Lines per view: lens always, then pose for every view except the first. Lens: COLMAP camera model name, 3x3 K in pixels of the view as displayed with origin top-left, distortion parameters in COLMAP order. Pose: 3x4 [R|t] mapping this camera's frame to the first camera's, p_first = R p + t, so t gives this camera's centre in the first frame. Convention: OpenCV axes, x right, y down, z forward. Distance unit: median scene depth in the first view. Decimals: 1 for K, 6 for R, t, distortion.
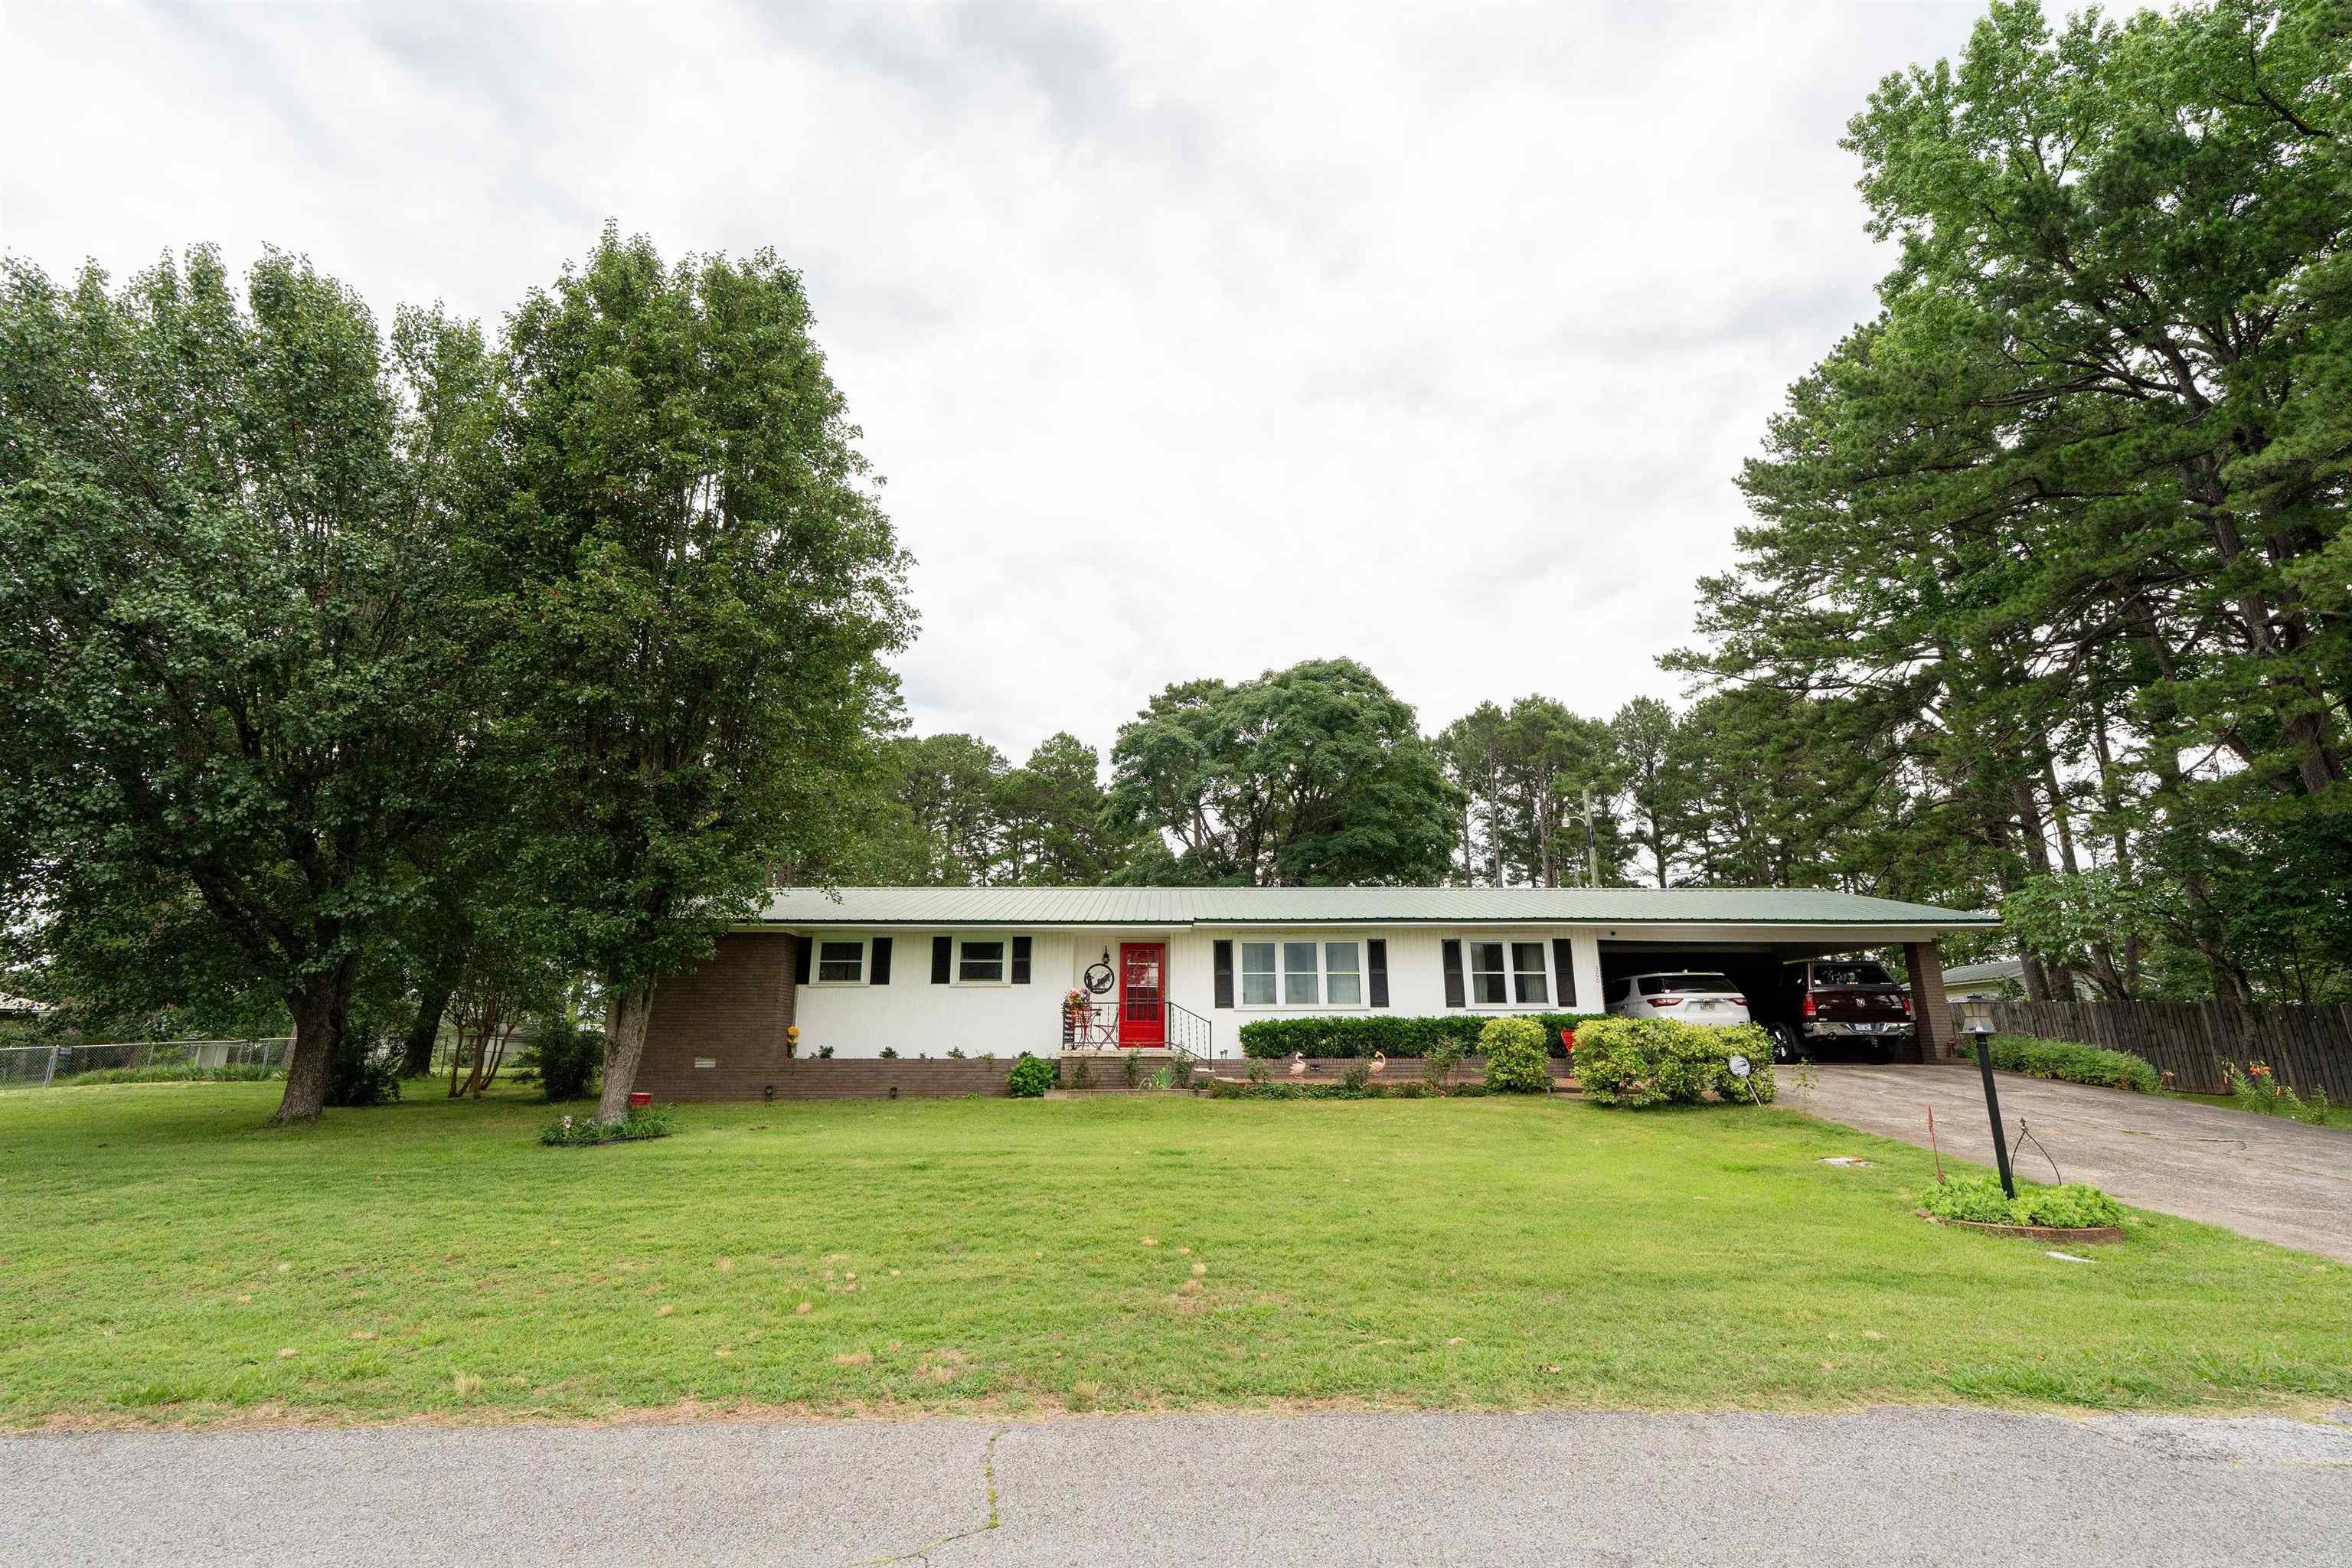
lens RADIAL K [[1067.3, 0, 1178.0], [0, 1067.3, 777.3], [0, 0, 1]] dist [-0.004451, 0.001793]
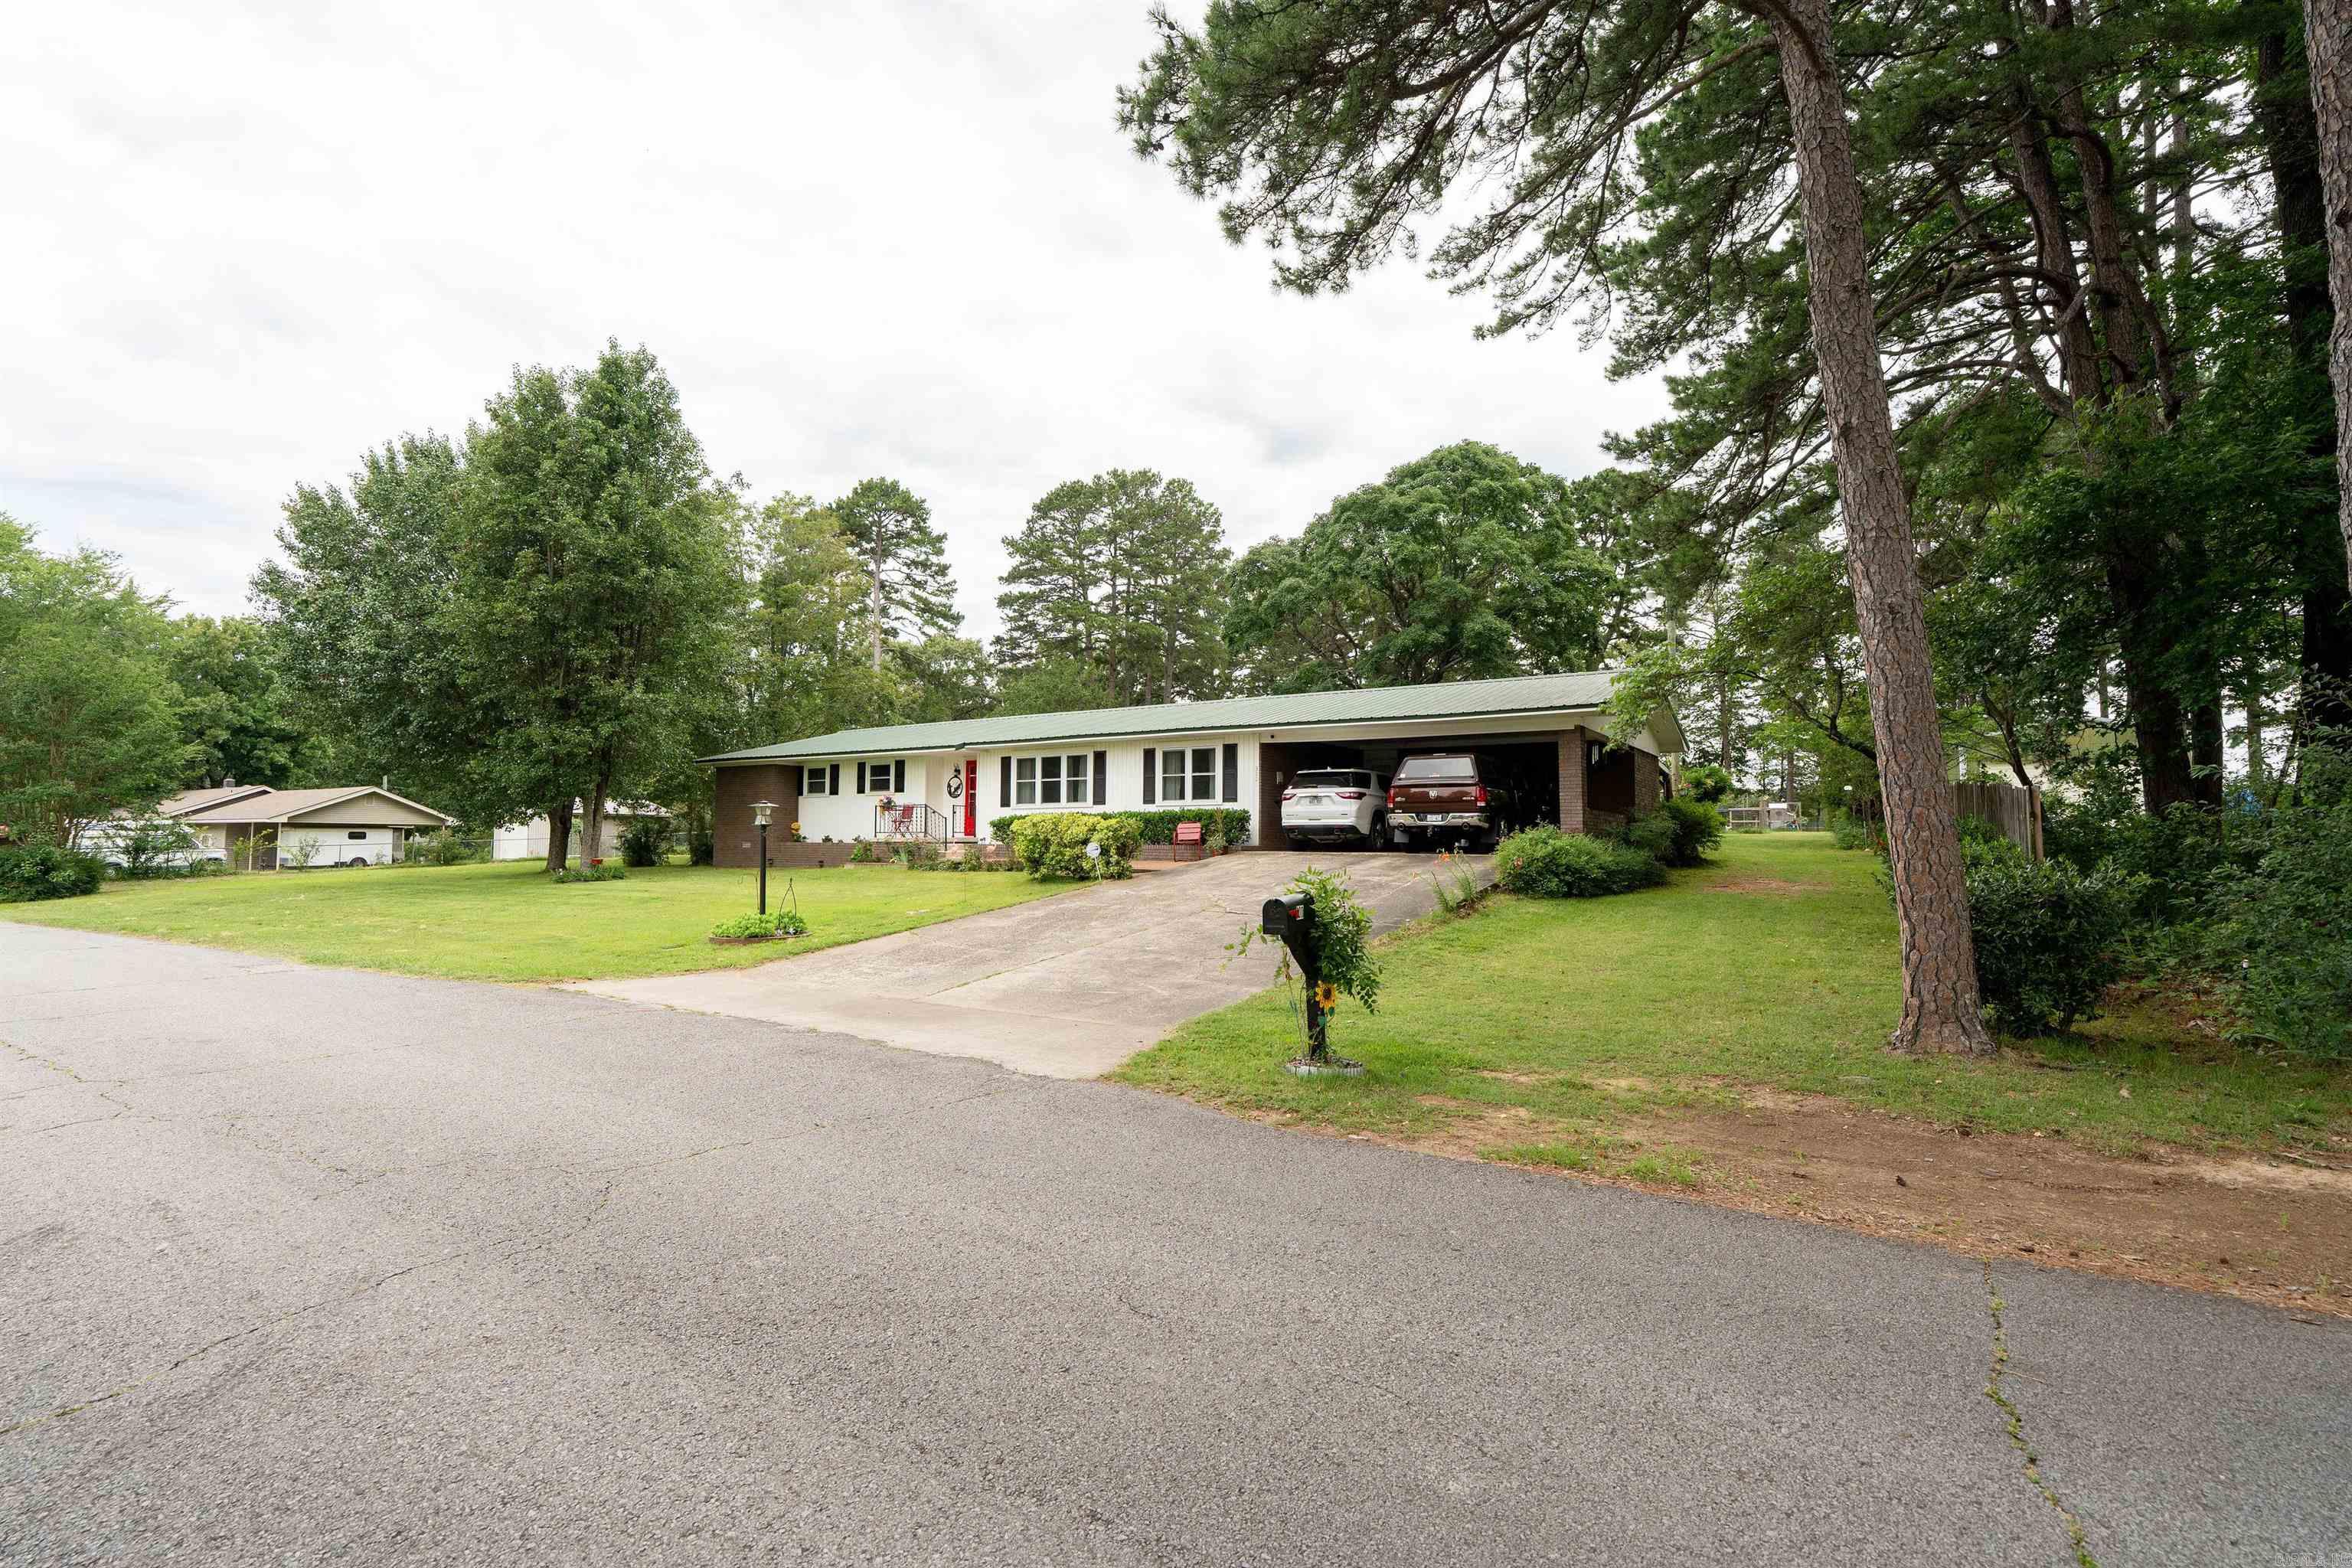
lens RADIAL K [[1067.3, 0, 1178.0], [0, 1067.3, 777.3], [0, 0, 1]] dist [-0.004451, 0.001793]
pose [[0.822751, -0.028303, -0.567697, 1.047171], [0.138159, 0.978764, 0.151435, 0.007967], [0.551355, -0.203026, 0.809190, 0.050059]]
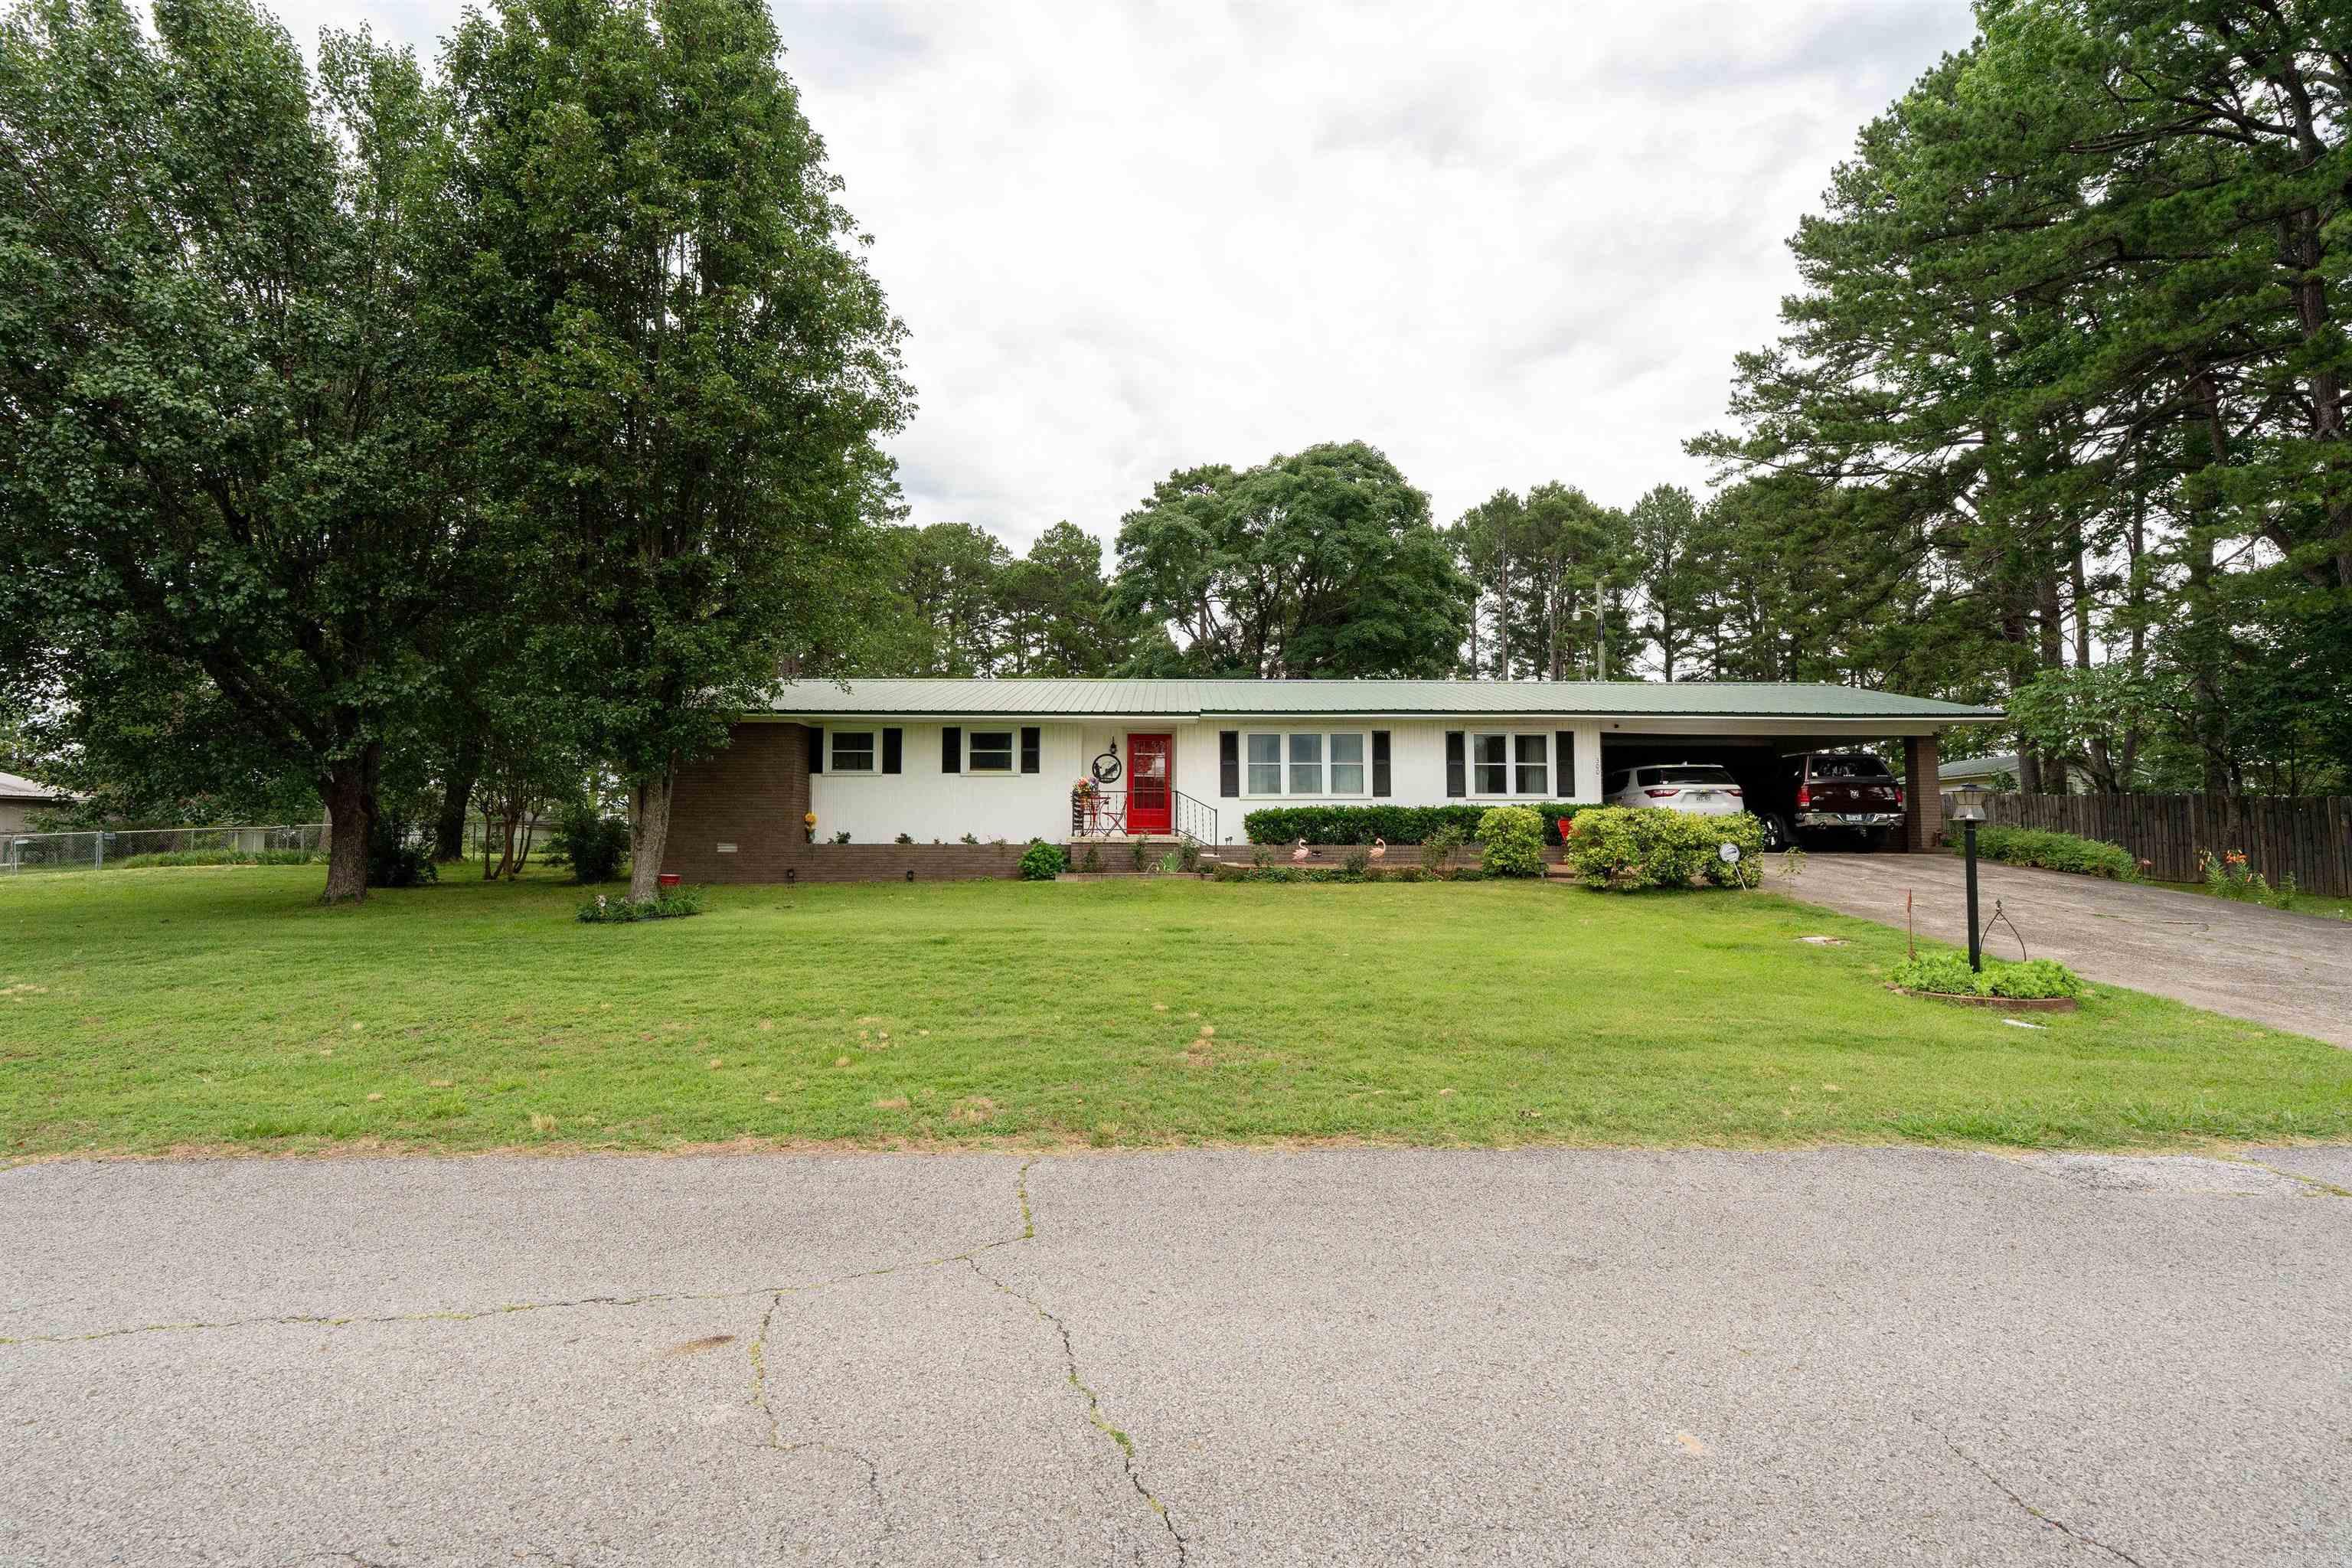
lens RADIAL K [[1067.6, 0, 1176.0], [0, 1067.6, 784.0], [0, 0, 1]] dist [-0.004766, 0.001993]
pose [[0.999978, 0.003390, -0.005701, -0.002315], [-0.002199, 0.980354, 0.197235, 0.002174], [0.006257, -0.197218, 0.980340, -0.001415]]
